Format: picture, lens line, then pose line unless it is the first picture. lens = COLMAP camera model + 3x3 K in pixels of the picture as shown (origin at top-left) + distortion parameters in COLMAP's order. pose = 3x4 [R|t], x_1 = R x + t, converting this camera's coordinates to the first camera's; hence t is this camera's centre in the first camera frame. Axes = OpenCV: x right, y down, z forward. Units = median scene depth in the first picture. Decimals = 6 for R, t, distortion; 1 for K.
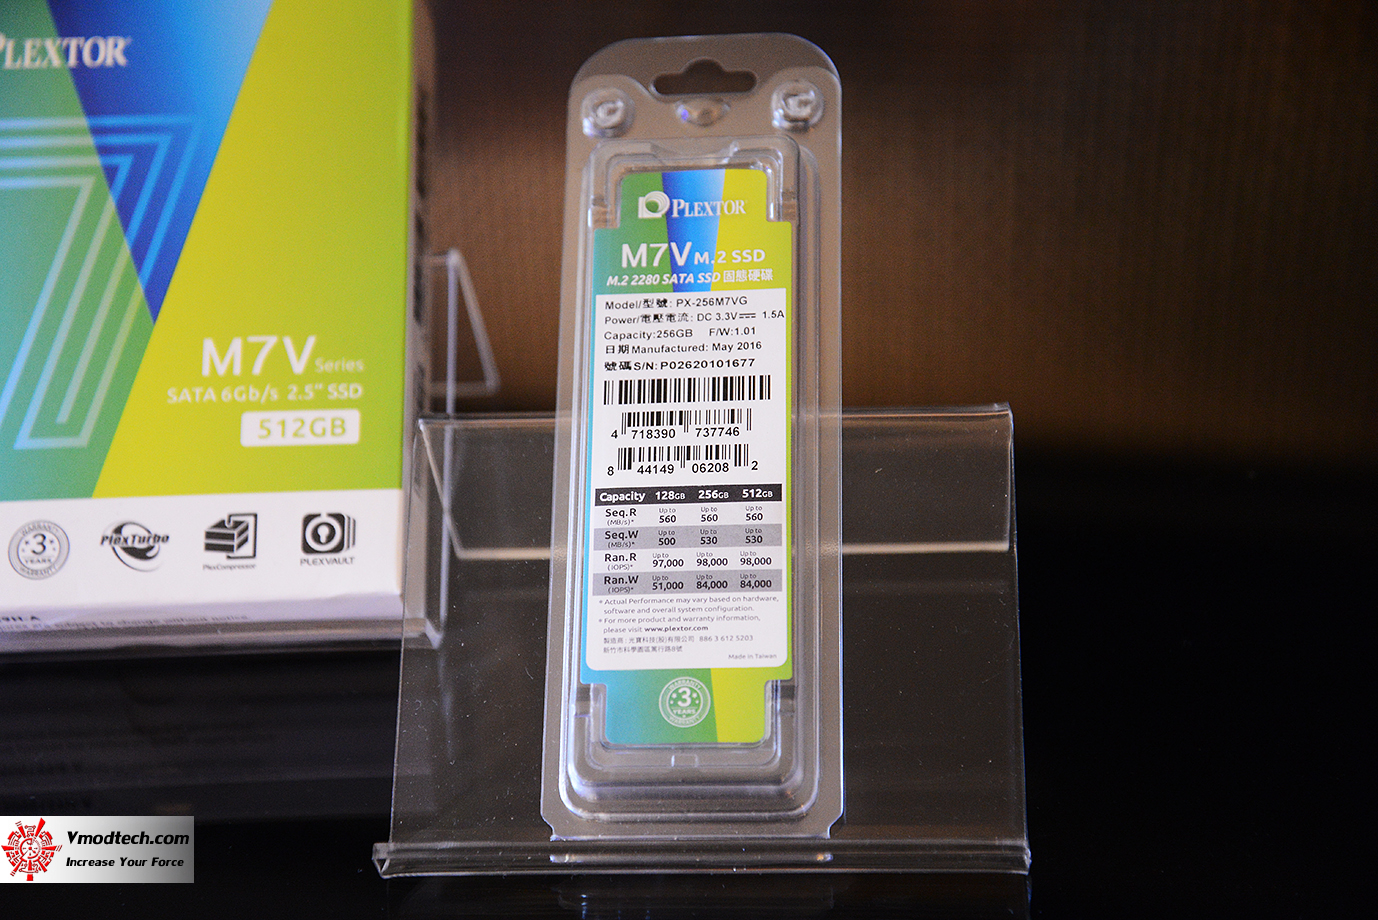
lens RADIAL K [[2459.6, 0, 693.0], [0, 2459.6, 460.9], [0, 0, 1]] dist [0.310729, 0.000000]
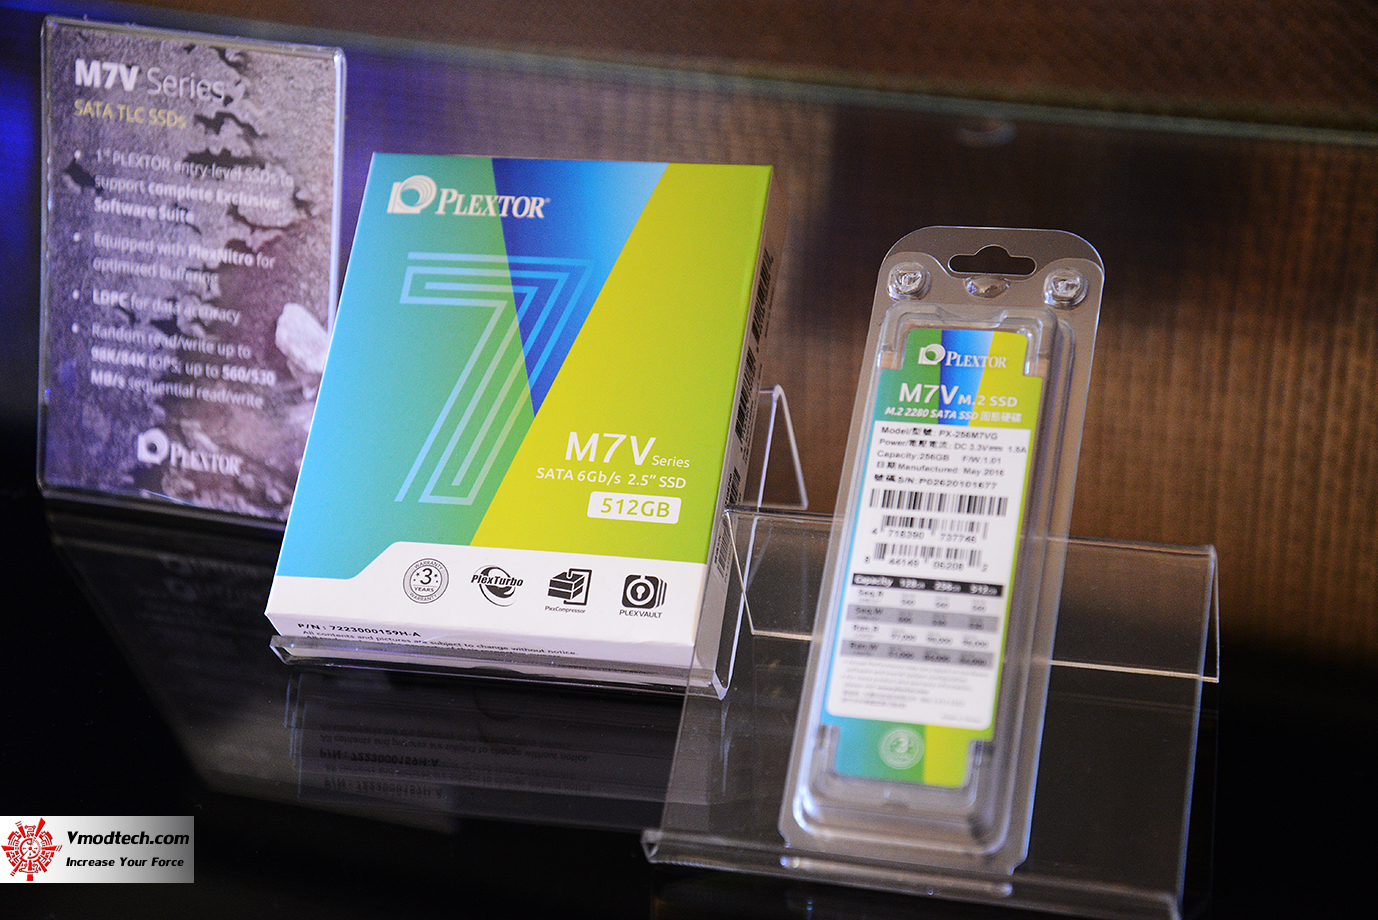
lens RADIAL K [[2459.6, 0, 692.6], [0, 2459.6, 459.6], [0, 0, 1]] dist [0.310729, 0.000000]
pose [[0.979256, 0.101575, -0.175329, 0.086667], [-0.117977, 0.989304, -0.085788, 0.066582], [0.164740, 0.104693, 0.980765, -0.216083]]
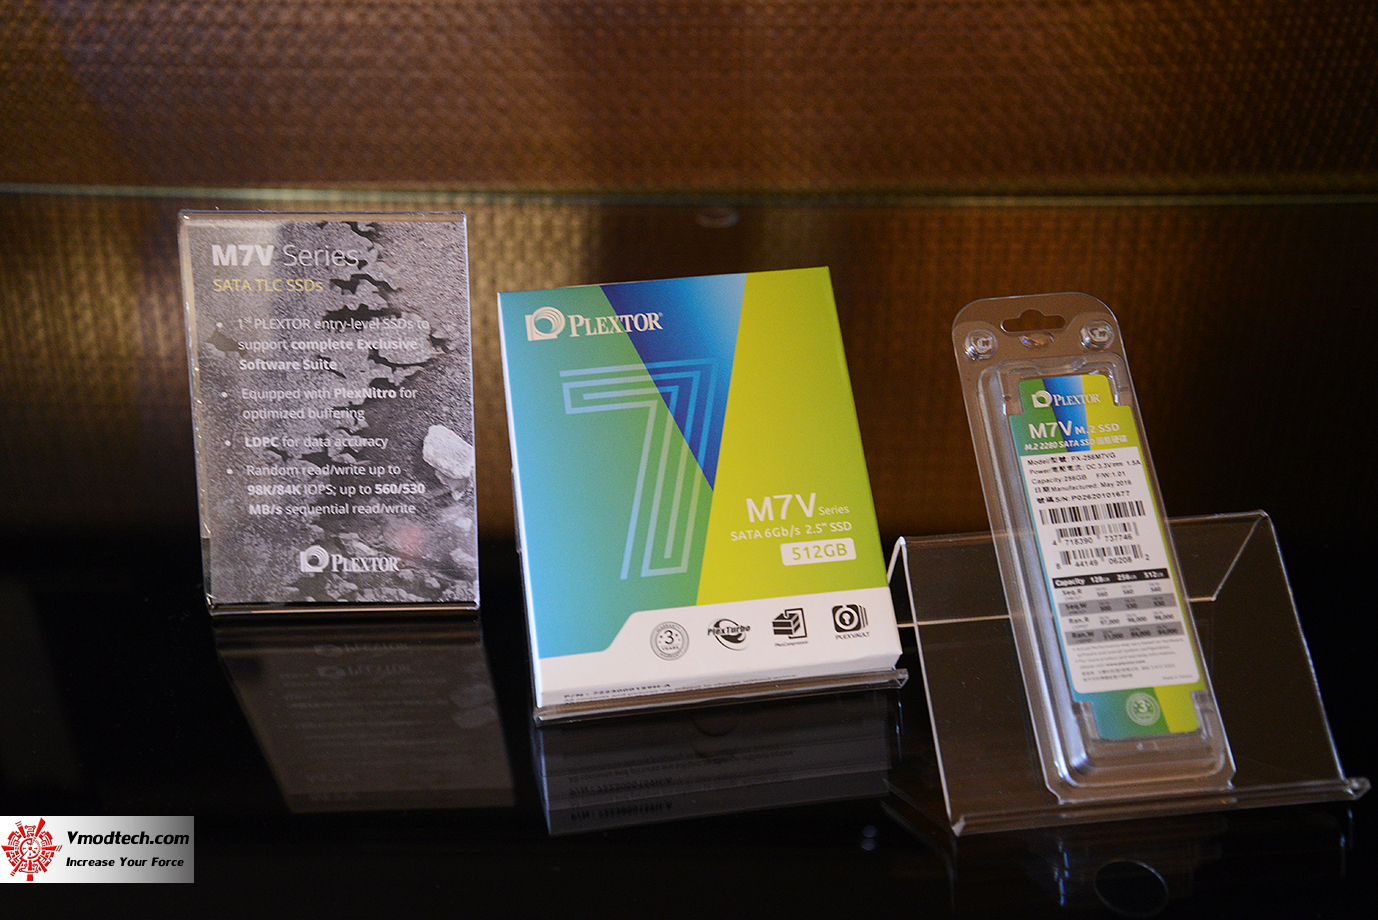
lens RADIAL K [[1538.8, 0, 697.3], [0, 1538.8, 457.3], [0, 0, 1]] dist [0.061023, 0.000000]
pose [[0.981597, -0.050582, 0.184142, -0.415034], [0.062338, 0.996332, -0.058621, -0.020700], [-0.180502, 0.069021, 0.981150, 0.058049]]
